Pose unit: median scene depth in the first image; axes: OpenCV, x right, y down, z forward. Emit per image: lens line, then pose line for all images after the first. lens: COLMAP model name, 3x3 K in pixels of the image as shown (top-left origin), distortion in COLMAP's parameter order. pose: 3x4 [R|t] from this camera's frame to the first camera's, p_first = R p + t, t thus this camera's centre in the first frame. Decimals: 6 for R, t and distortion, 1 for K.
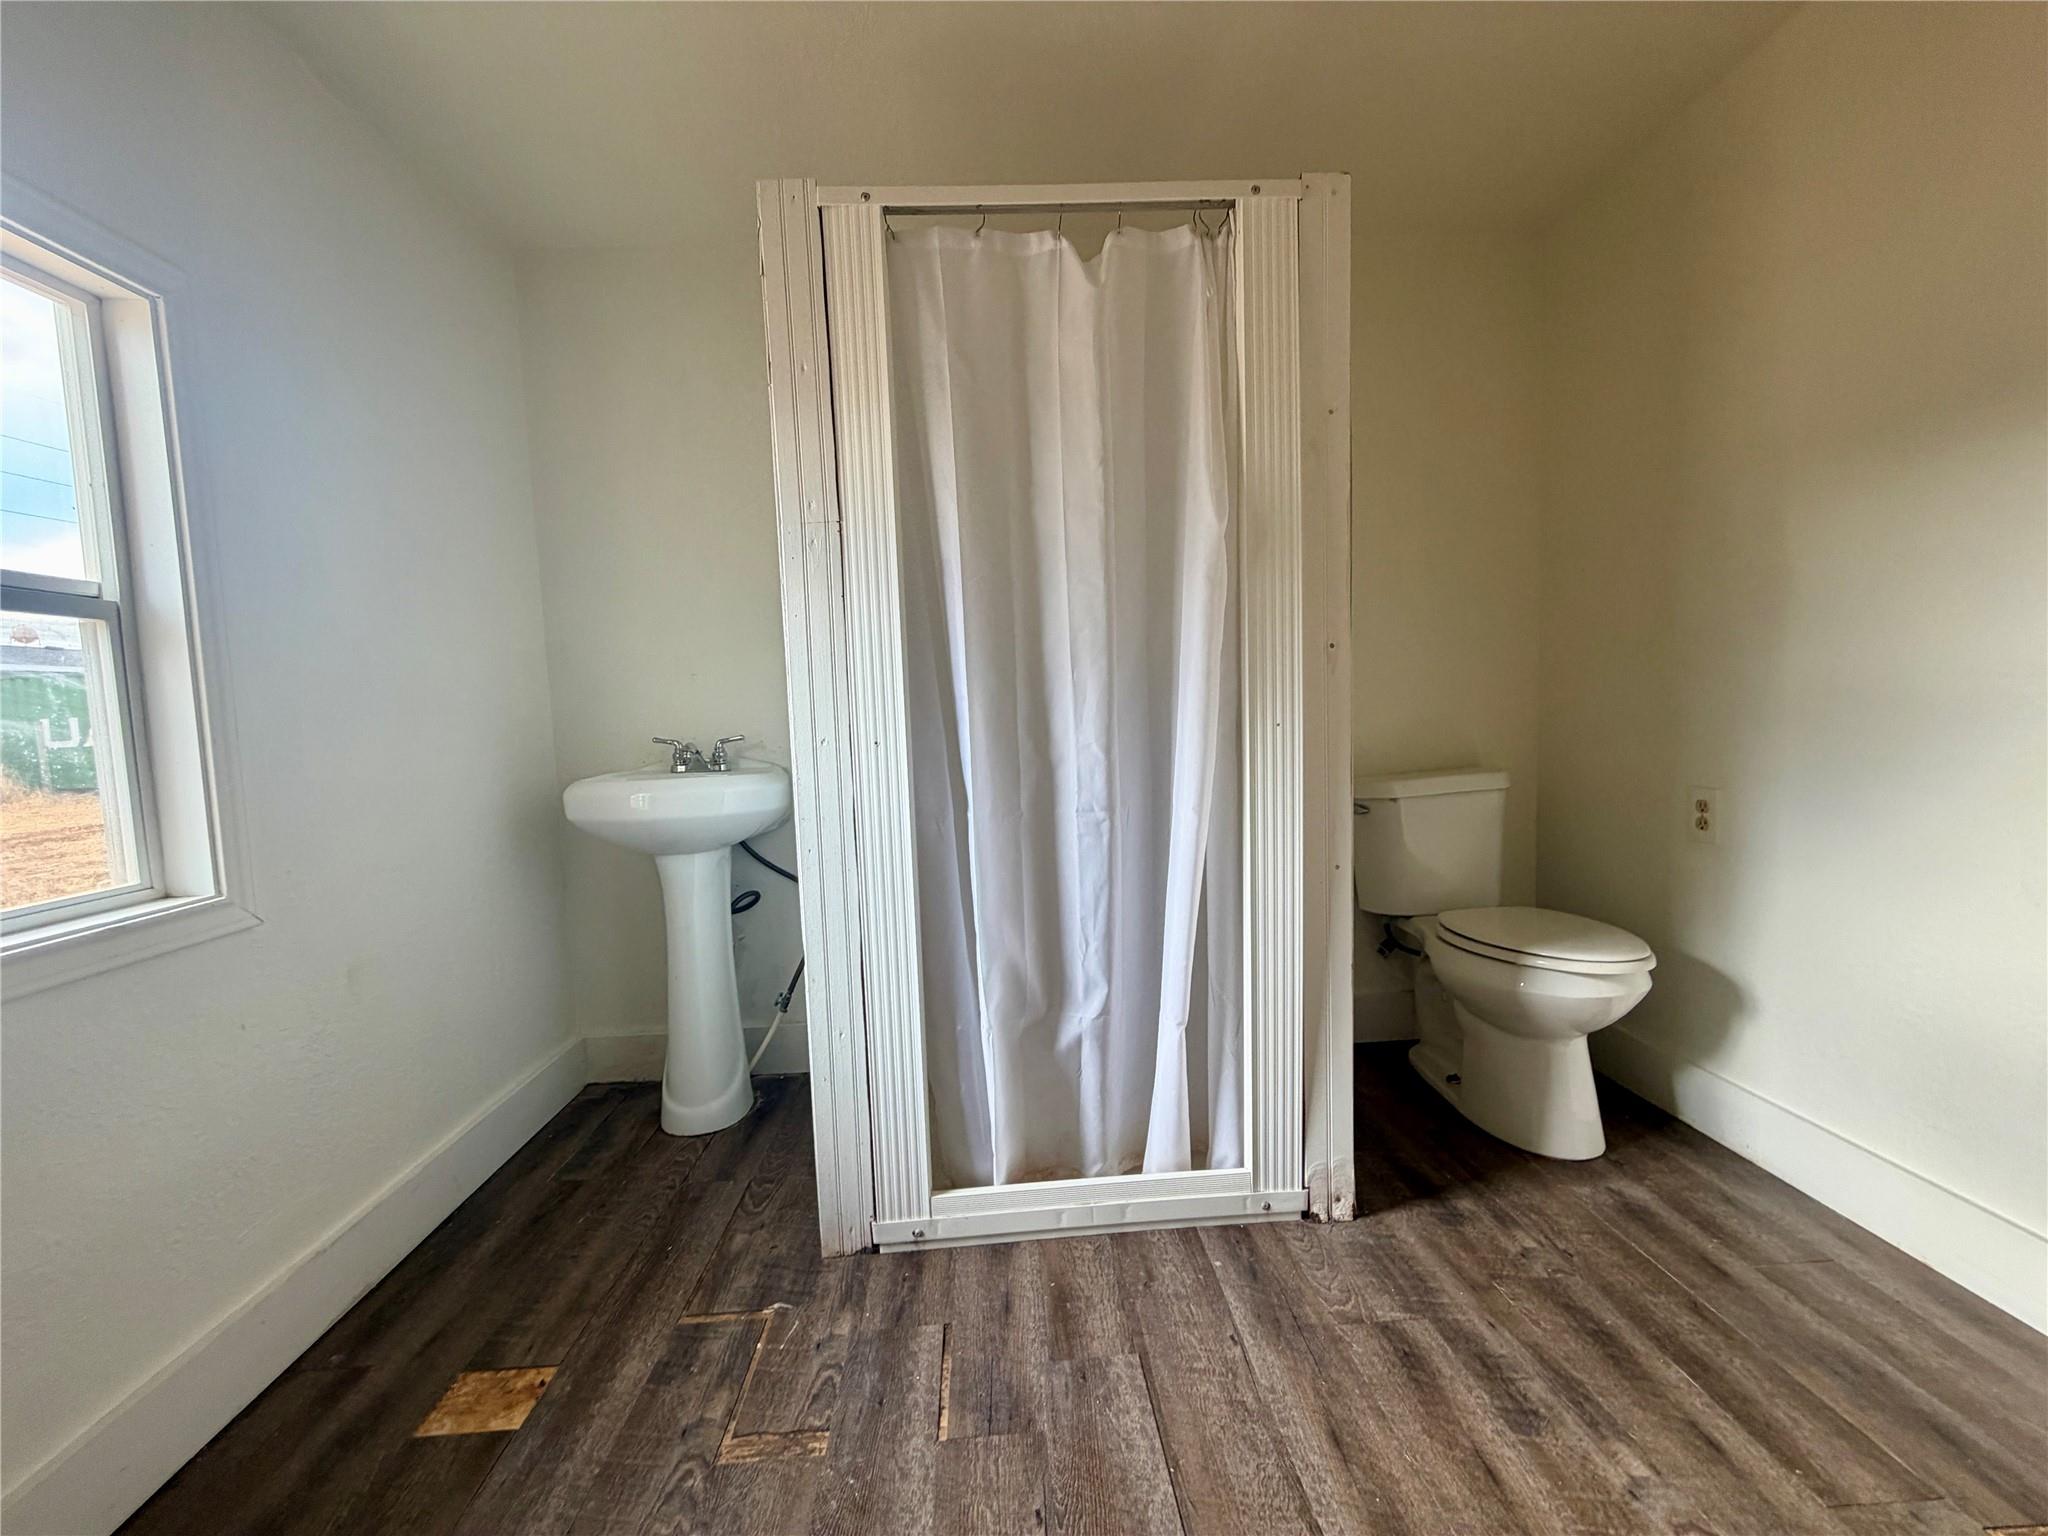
lens RADIAL K [[818.6, 0, 1021.2], [0, 818.6, 771.1], [0, 0, 1]] dist [-0.000841, 0.000231]
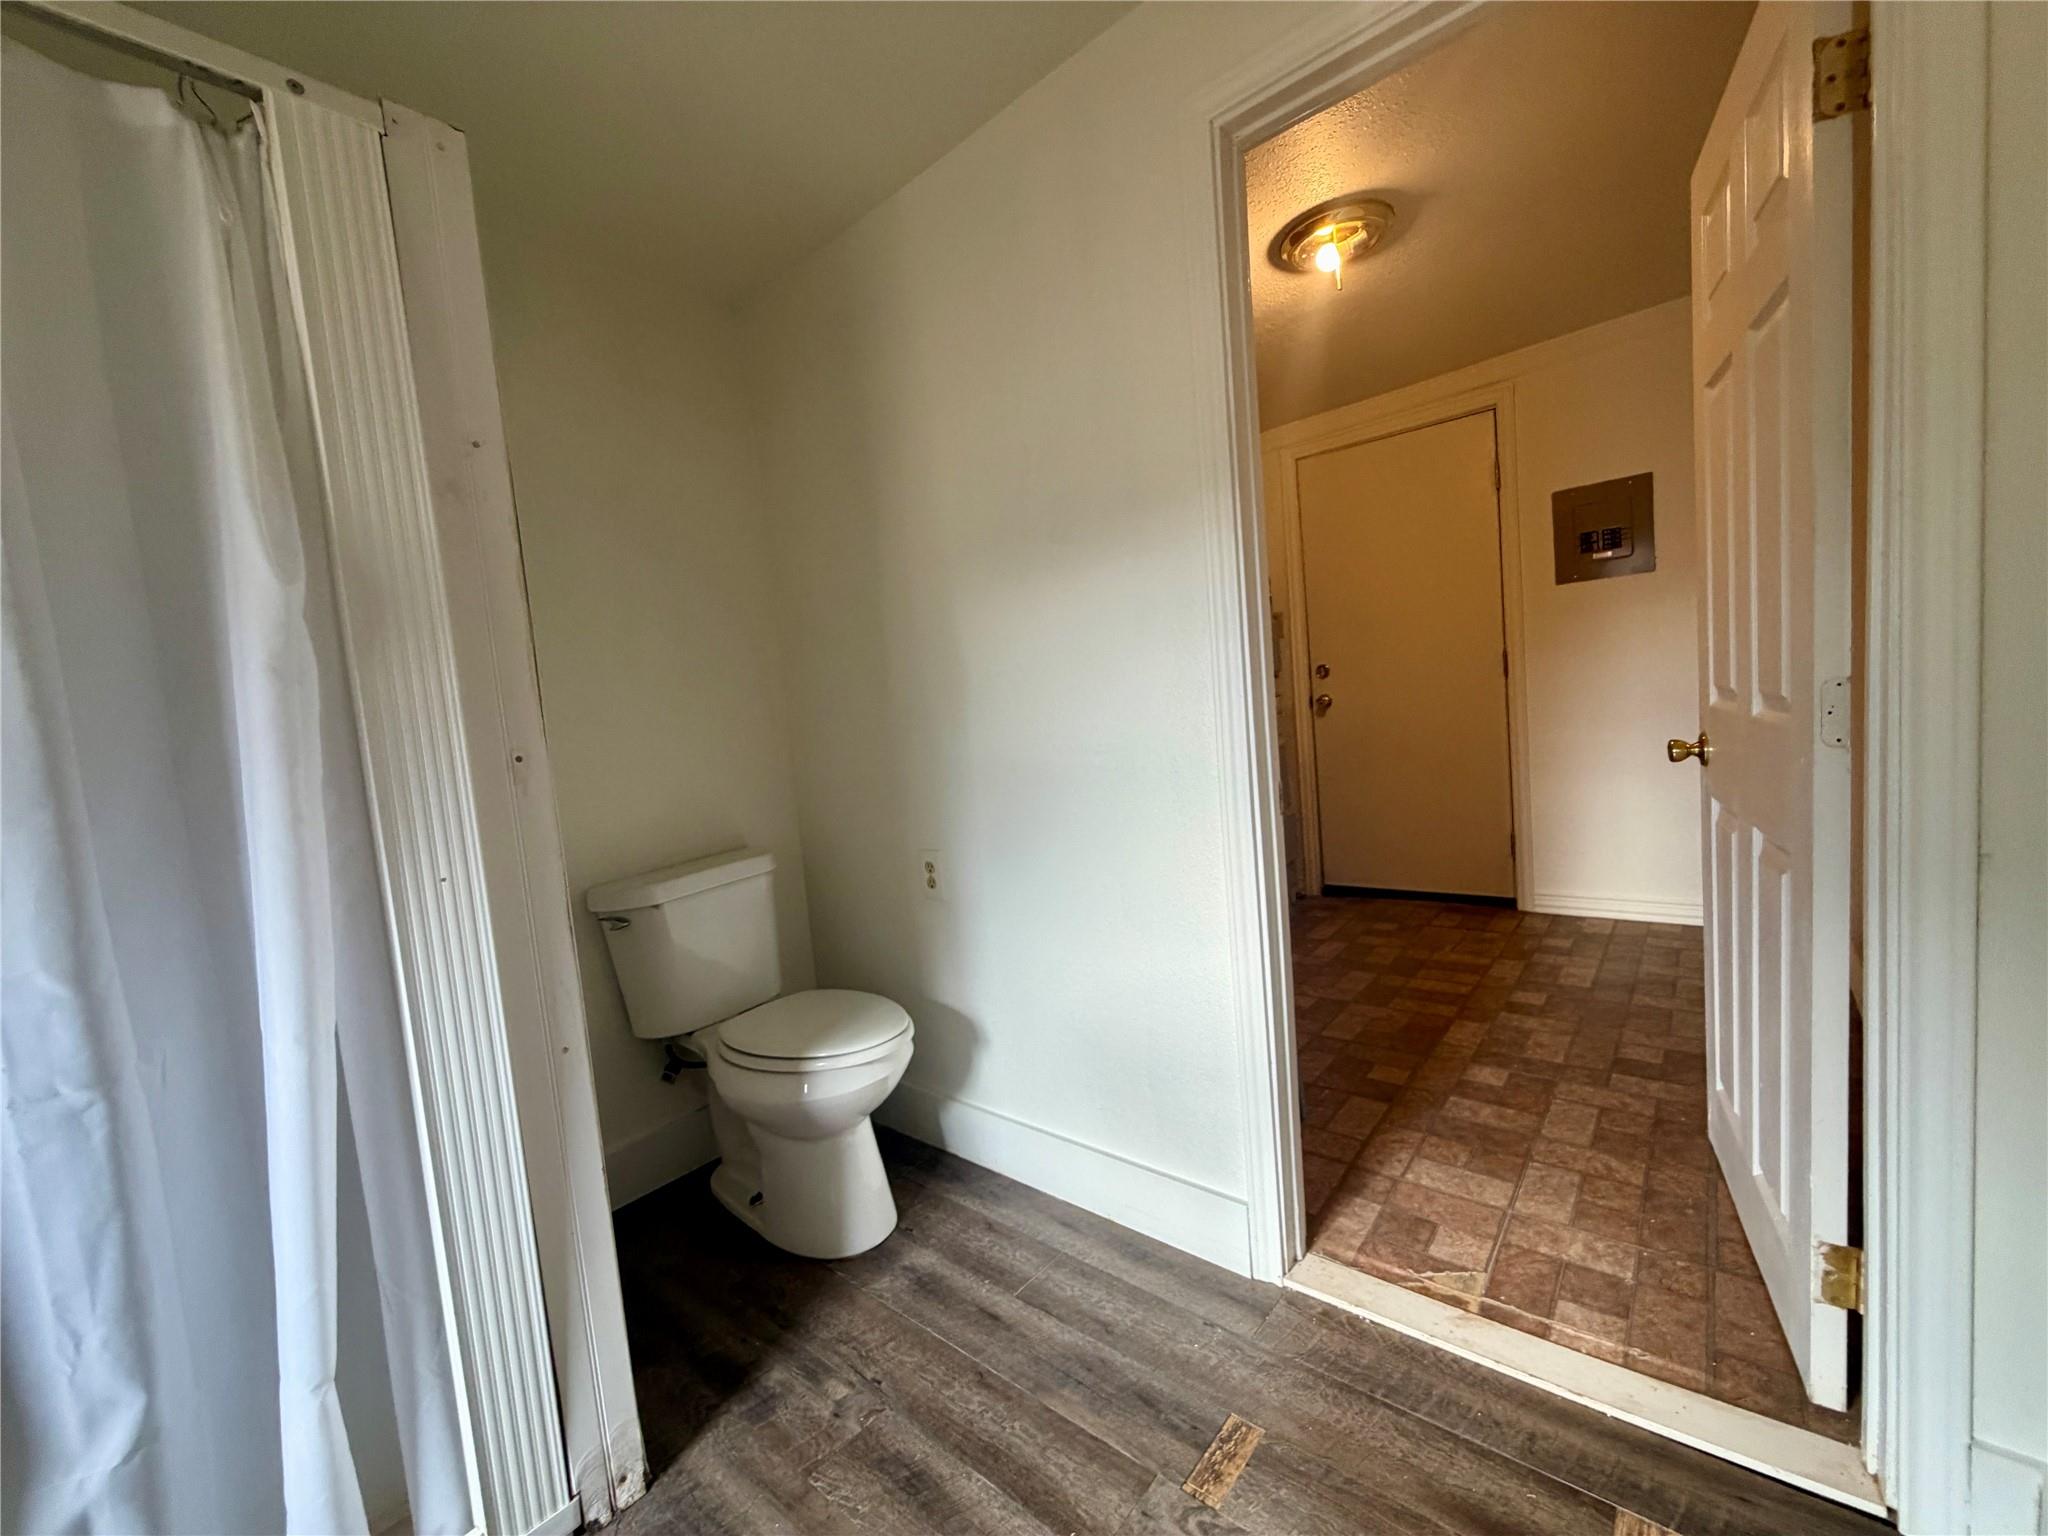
lens RADIAL K [[818.6, 0, 1022.9], [0, 818.6, 773.0], [0, 0, 1]] dist [-0.000841, 0.000231]
pose [[0.685307, -0.083455, 0.723456, 0.150871], [0.119231, 0.992865, 0.001589, -0.086038], [-0.718427, 0.085169, 0.690368, 0.157218]]
